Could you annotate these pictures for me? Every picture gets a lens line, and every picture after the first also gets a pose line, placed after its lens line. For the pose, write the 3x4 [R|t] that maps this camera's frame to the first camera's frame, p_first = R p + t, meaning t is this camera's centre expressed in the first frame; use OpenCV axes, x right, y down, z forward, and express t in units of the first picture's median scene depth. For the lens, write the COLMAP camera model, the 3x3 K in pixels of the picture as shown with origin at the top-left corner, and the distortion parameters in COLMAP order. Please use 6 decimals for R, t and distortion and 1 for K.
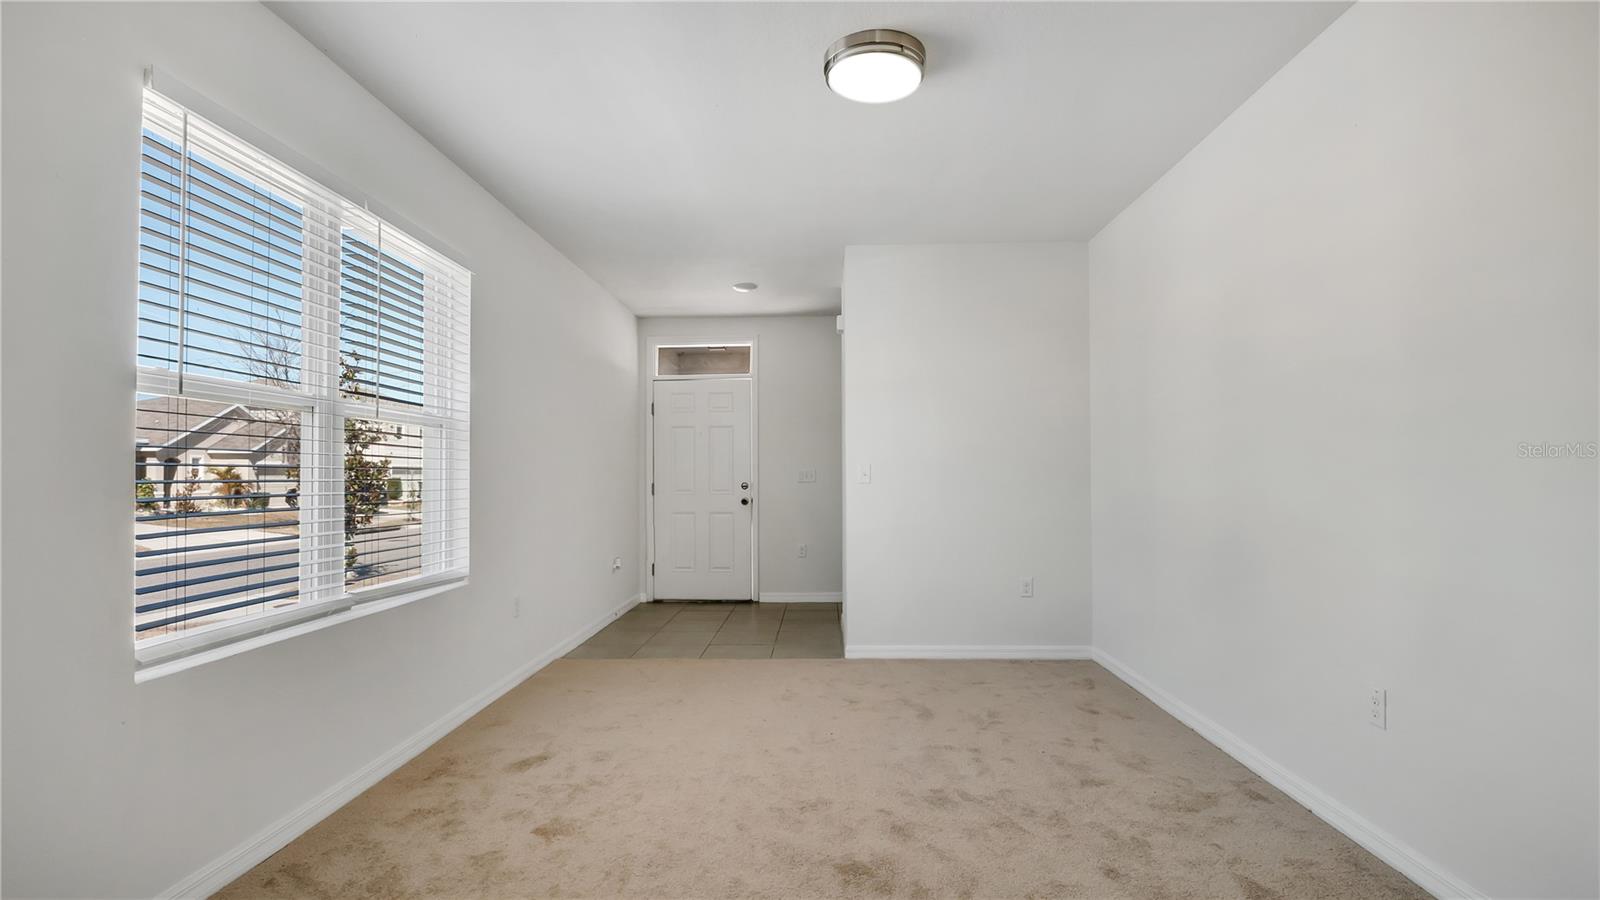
lens RADIAL K [[794.6, 0, 790.8], [0, 794.6, 456.2], [0, 0, 1]] dist [0.000979, 0.000060]
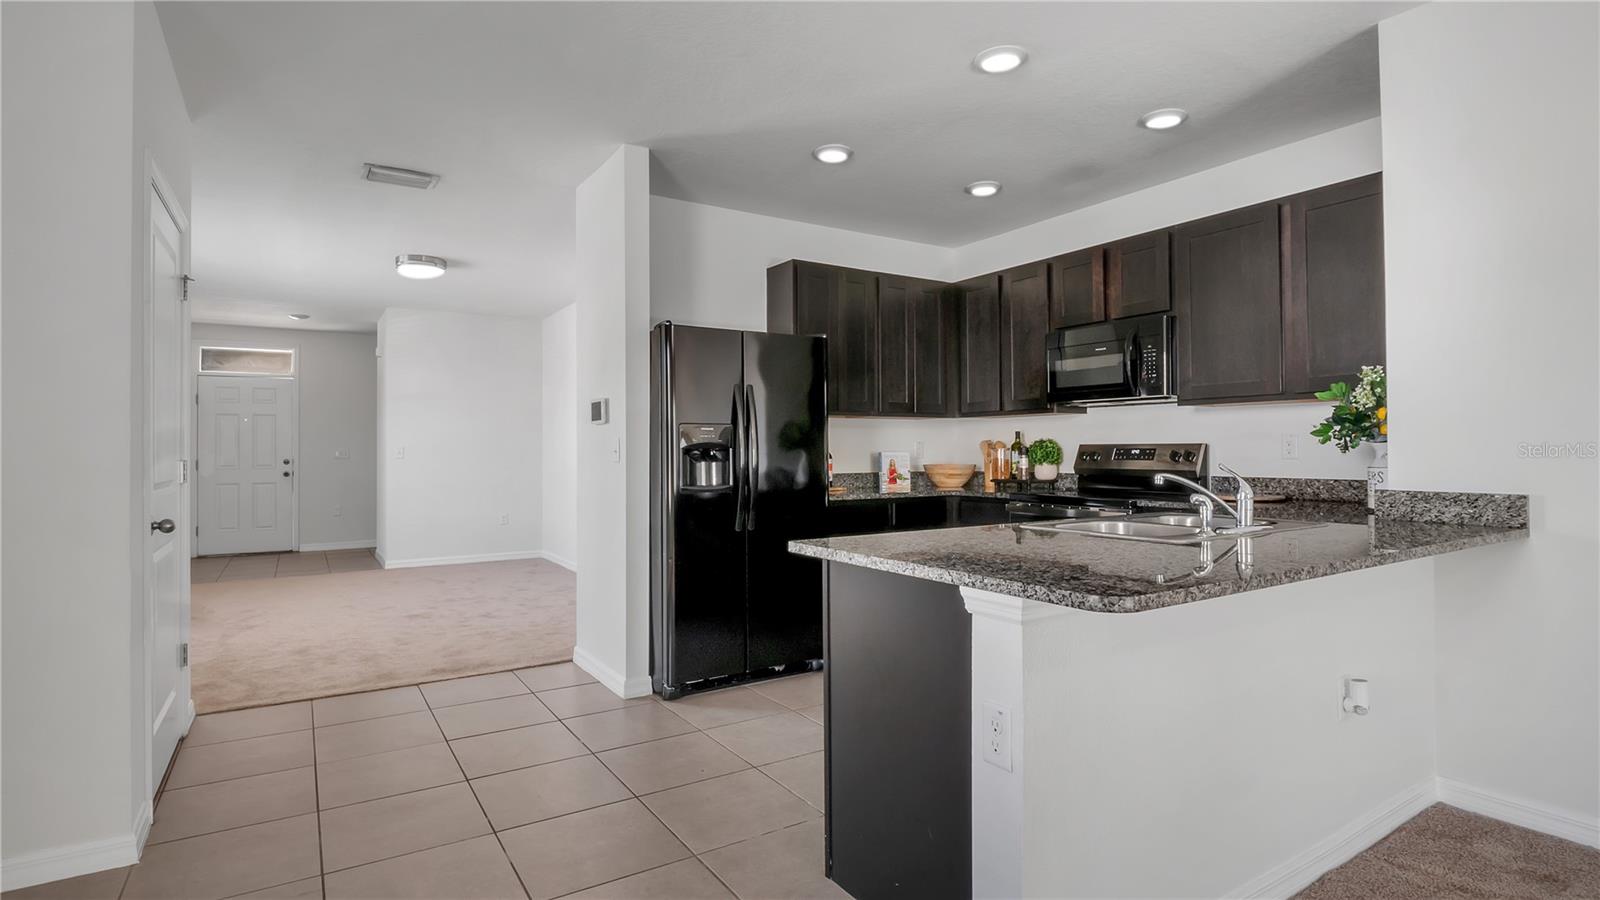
lens RADIAL K [[794.6, 0, 790.8], [0, 794.6, 456.2], [0, 0, 1]] dist [0.000979, 0.000060]
pose [[0.825888, -0.004144, 0.563820, -0.122059], [-0.011954, 0.999620, 0.024857, -0.015111], [-0.563708, -0.027269, 0.825524, -0.583649]]
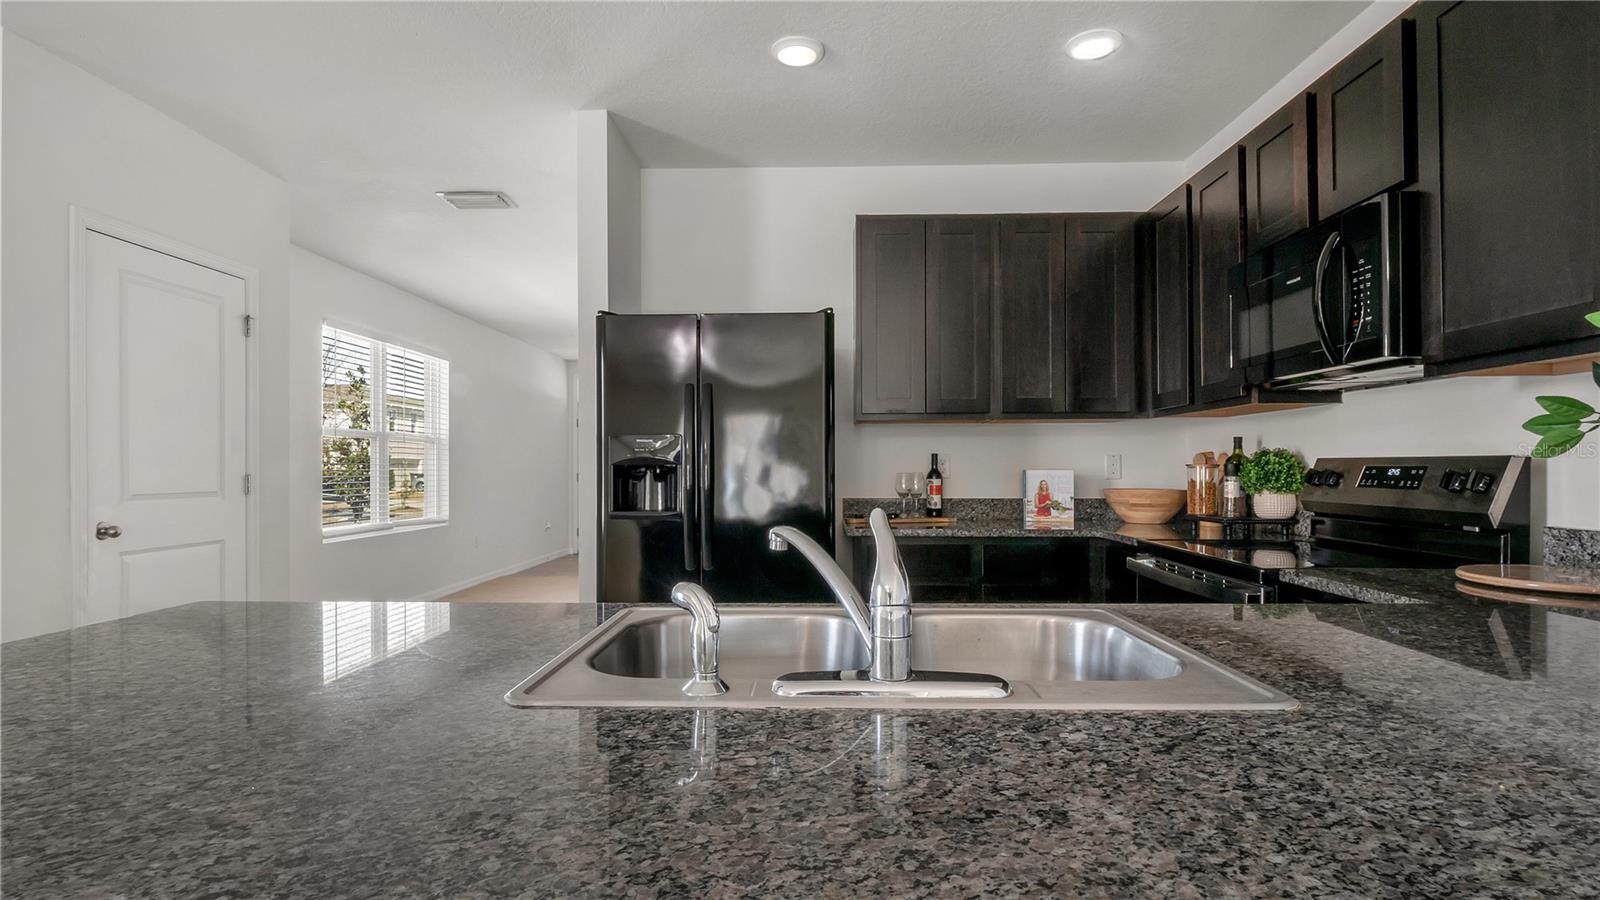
lens RADIAL K [[794.6, 0, 790.8], [0, 794.6, 456.2], [0, 0, 1]] dist [0.000979, 0.000060]
pose [[0.999968, 0.002447, 0.007647, 0.235665], [-0.002529, 0.999940, 0.010689, -0.015619], [-0.007620, -0.010708, 0.999914, -0.535611]]
